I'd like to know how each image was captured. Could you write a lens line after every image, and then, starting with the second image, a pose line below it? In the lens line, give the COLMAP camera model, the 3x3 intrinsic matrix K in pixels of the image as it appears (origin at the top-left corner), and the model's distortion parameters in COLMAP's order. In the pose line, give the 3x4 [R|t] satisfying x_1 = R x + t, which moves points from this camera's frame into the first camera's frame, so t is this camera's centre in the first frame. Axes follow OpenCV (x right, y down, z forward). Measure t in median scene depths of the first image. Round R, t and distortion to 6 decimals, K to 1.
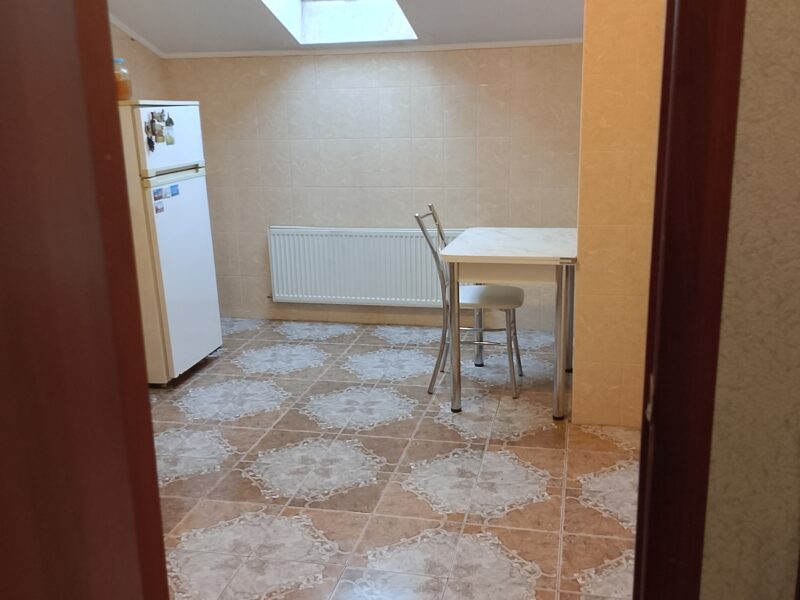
lens RADIAL K [[782.7, 0, 395.9], [0, 782.7, 297.9], [0, 0, 1]] dist [0.100664, -0.206001]
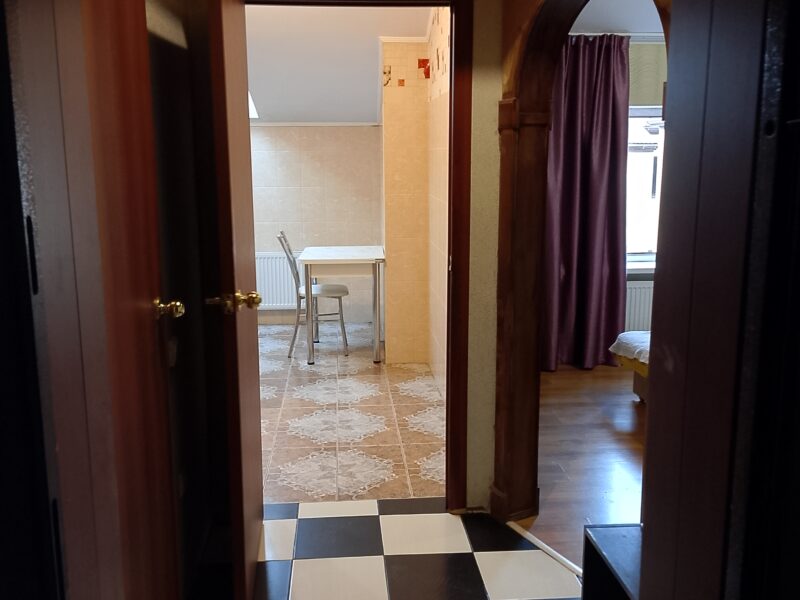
lens RADIAL K [[782.7, 0, 395.9], [0, 782.7, 297.9], [0, 0, 1]] dist [0.100664, -0.206001]
pose [[0.953126, -0.033497, 0.300715, -0.210328], [0.054697, 0.996554, -0.062357, 0.116084], [-0.297590, 0.075883, 0.951673, -0.480717]]
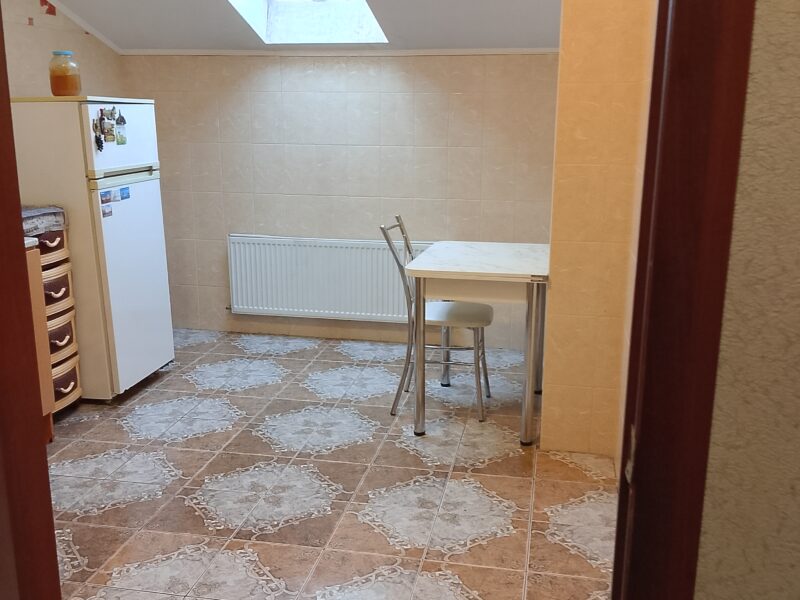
lens RADIAL K [[789.4, 0, 400.0], [0, 789.4, 300.0], [0, 0, 1]] dist [0.107998, -0.204850]
pose [[0.998925, 0.021943, 0.040842, 0.010599], [-0.021455, 0.999694, -0.012334, -0.005326], [-0.041100, 0.011444, 0.999089, 0.043453]]
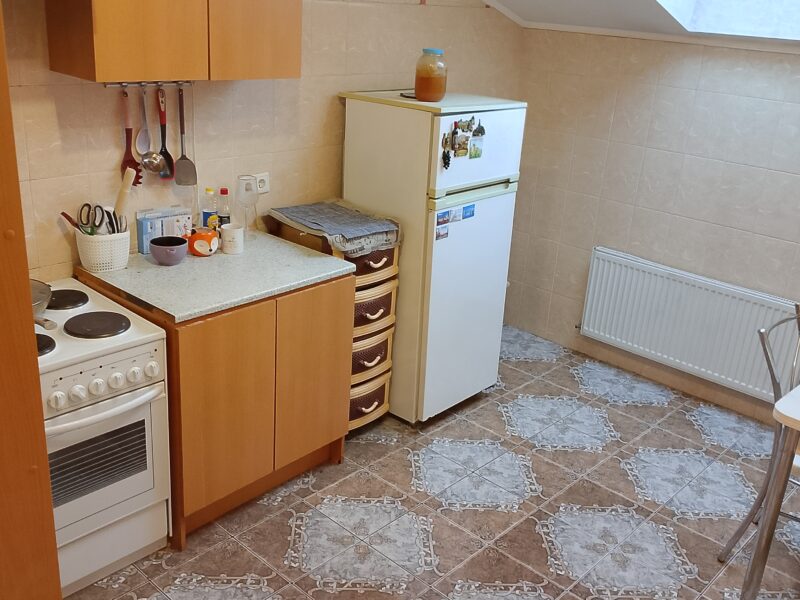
lens RADIAL K [[789.4, 0, 400.0], [0, 789.4, 300.0], [0, 0, 1]] dist [0.107998, -0.204850]
pose [[0.865582, 0.254235, -0.431430, 0.046580], [-0.205629, 0.966004, 0.156697, -0.171804], [0.456600, -0.046919, 0.888434, 0.225466]]
